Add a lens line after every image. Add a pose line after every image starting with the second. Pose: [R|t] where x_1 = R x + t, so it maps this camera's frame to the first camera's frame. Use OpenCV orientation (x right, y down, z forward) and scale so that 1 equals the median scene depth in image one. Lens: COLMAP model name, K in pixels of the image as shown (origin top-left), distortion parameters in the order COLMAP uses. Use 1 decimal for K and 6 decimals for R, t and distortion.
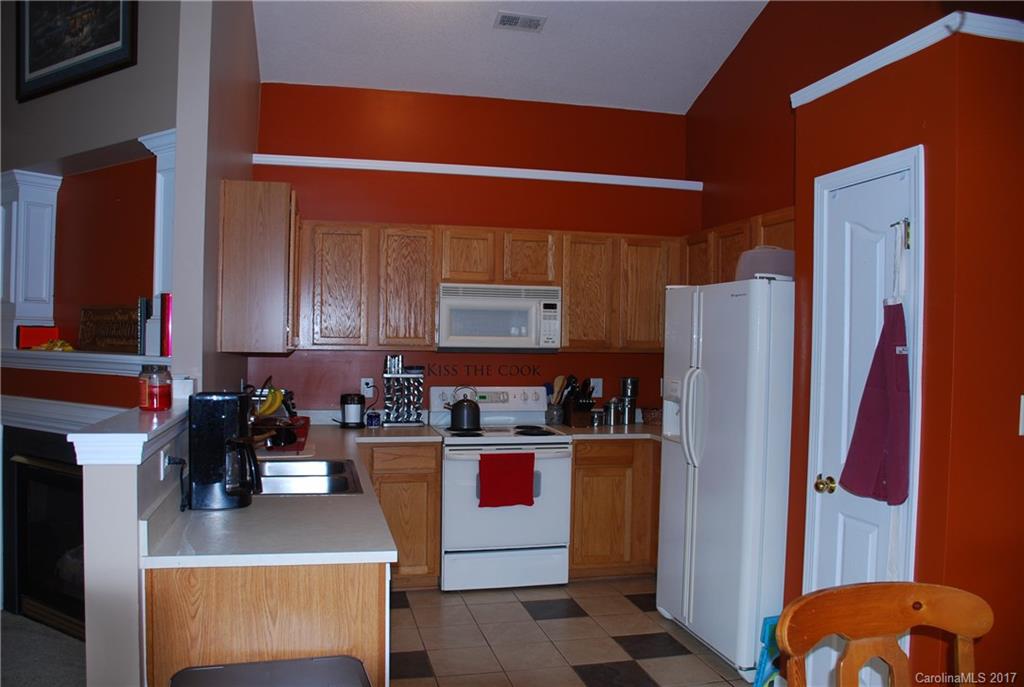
lens RADIAL K [[800.3, 0, 502.7], [0, 800.3, 346.3], [0, 0, 1]] dist [-0.154501, 0.104759]
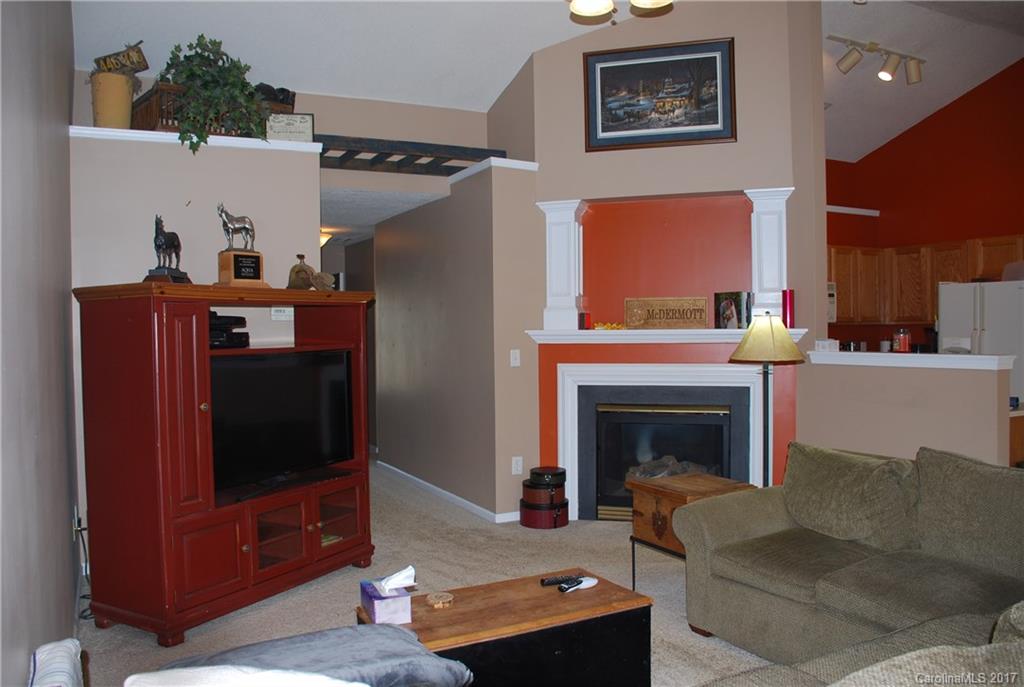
lens RADIAL K [[800.3, 0, 502.7], [0, 800.3, 346.3], [0, 0, 1]] dist [-0.154501, 0.104759]
pose [[0.970325, -0.032780, 0.239571, -1.242483], [0.029196, 0.999403, 0.018491, 0.002046], [-0.240034, -0.010948, 0.970703, -0.400177]]
